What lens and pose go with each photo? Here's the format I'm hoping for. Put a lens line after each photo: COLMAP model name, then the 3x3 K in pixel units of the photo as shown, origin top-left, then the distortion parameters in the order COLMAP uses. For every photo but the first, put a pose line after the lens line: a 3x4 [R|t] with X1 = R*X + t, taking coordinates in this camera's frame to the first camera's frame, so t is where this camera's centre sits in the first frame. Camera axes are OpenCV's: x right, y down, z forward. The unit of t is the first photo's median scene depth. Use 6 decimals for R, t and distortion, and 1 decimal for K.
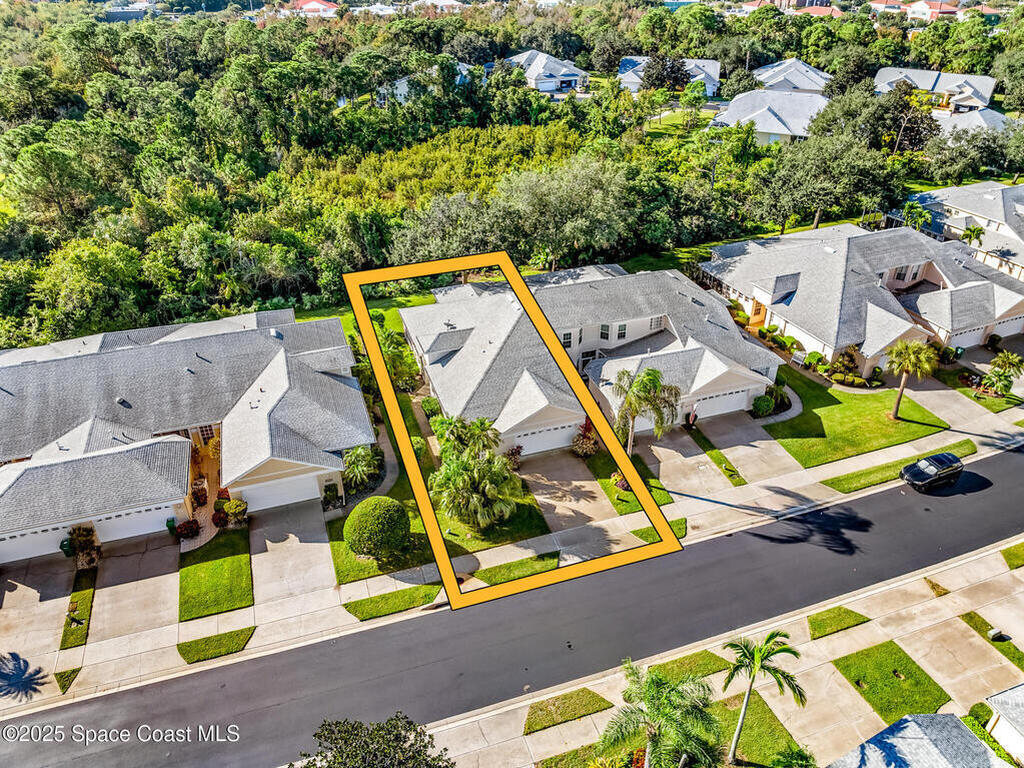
lens RADIAL K [[721.2, 0, 519.7], [0, 721.2, 381.4], [0, 0, 1]] dist [-0.039804, -0.001379]
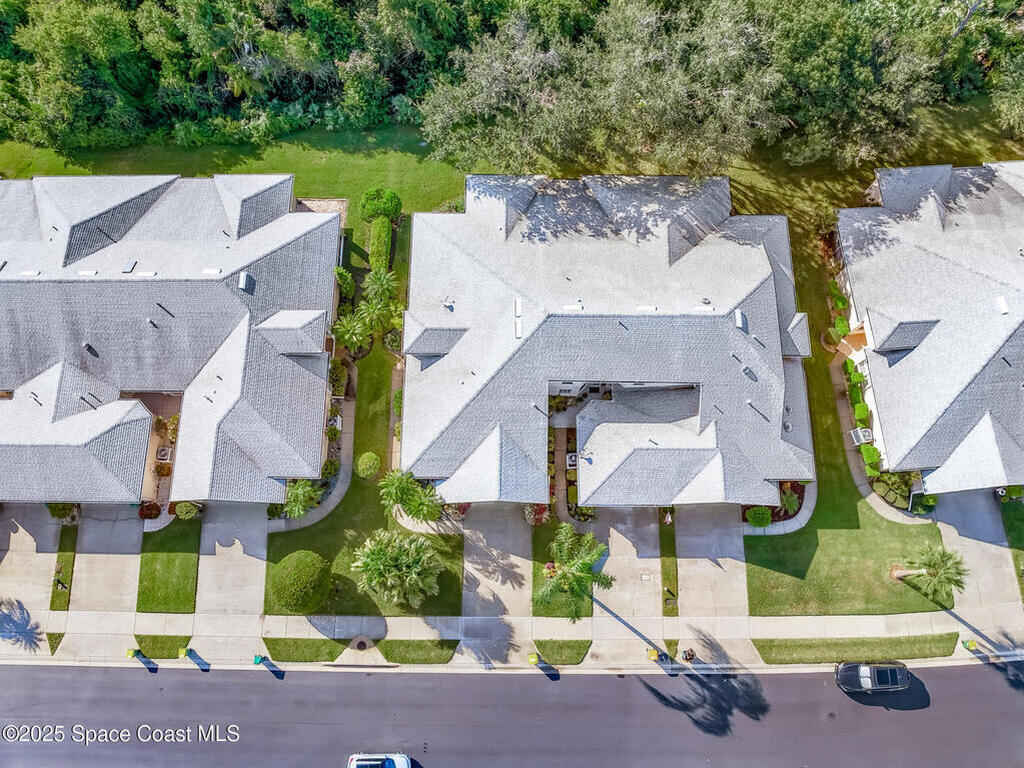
lens RADIAL K [[721.2, 0, 519.7], [0, 721.2, 381.4], [0, 0, 1]] dist [-0.039804, -0.001379]
pose [[0.944313, 0.314725, -0.096025, 0.108558], [-0.170527, 0.717662, 0.675190, -0.708884], [0.281413, -0.621216, 0.731367, 0.435390]]
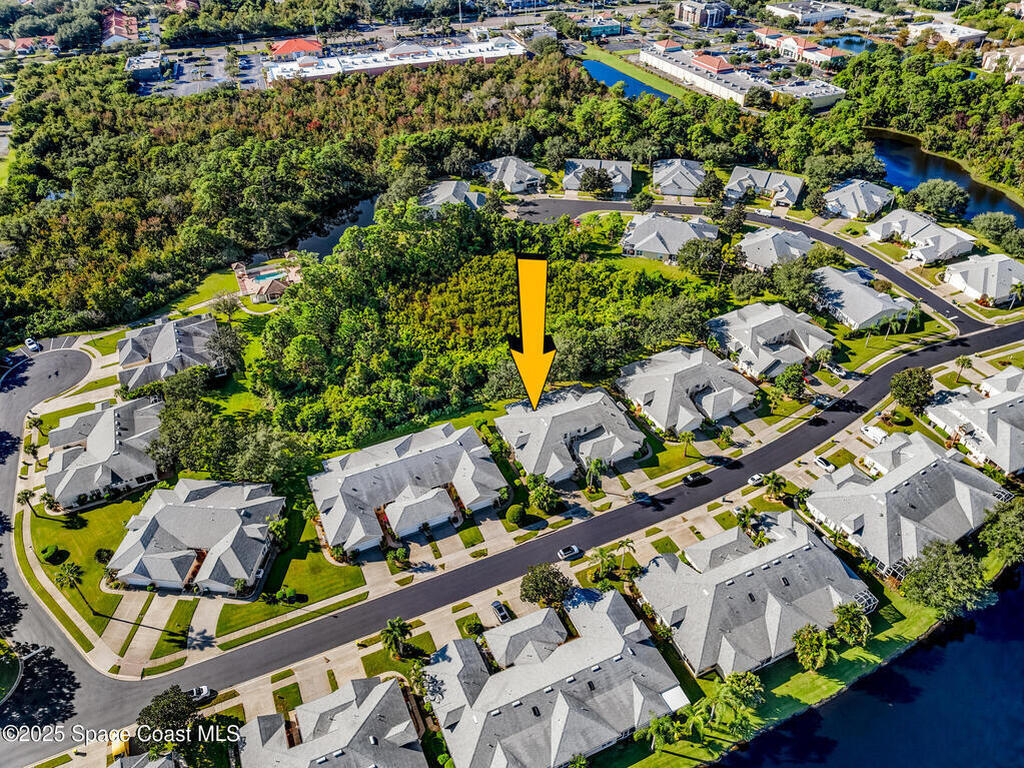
lens RADIAL K [[721.2, 0, 519.7], [0, 721.2, 381.4], [0, 0, 1]] dist [-0.039804, -0.001379]
pose [[0.995134, -0.070506, 0.068832, -0.322837], [0.061681, 0.990508, 0.122841, -0.702245], [-0.076840, -0.117998, 0.990036, -1.910913]]
